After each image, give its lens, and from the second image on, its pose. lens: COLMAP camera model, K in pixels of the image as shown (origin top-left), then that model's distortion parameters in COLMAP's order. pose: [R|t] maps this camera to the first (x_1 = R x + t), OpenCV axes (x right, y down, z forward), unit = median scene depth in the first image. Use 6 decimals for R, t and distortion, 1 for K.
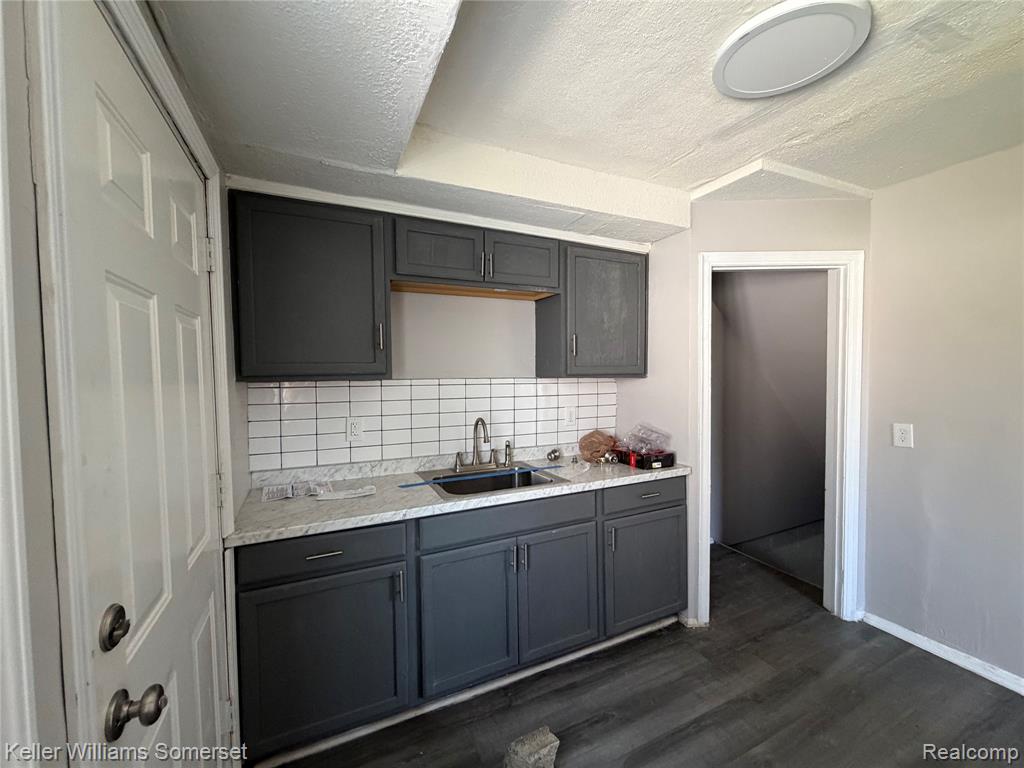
lens RADIAL K [[406.8, 0, 510.3], [0, 406.8, 384.7], [0, 0, 1]] dist [0.003259, 0.000111]
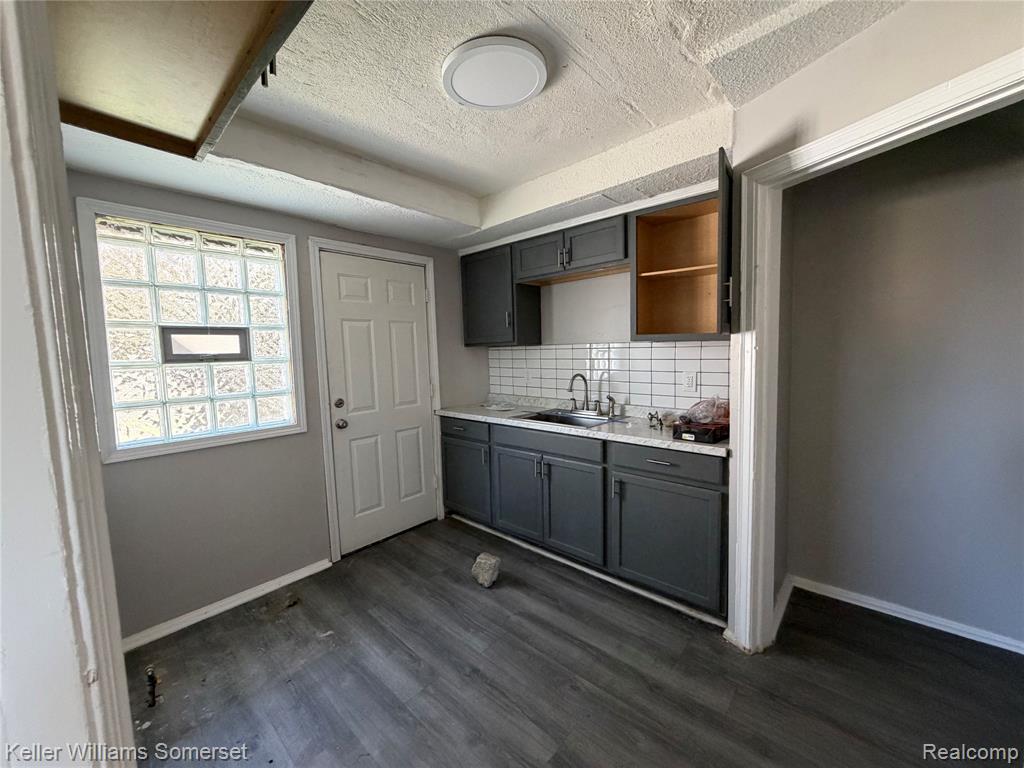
lens RADIAL K [[406.8, 0, 513.8], [0, 406.8, 384.7], [0, 0, 1]] dist [0.003259, 0.000111]
pose [[0.386123, 0.077940, -0.919149, 1.104838], [-0.007953, 0.996668, 0.081172, 0.012415], [0.922413, -0.024033, 0.385457, 0.317953]]
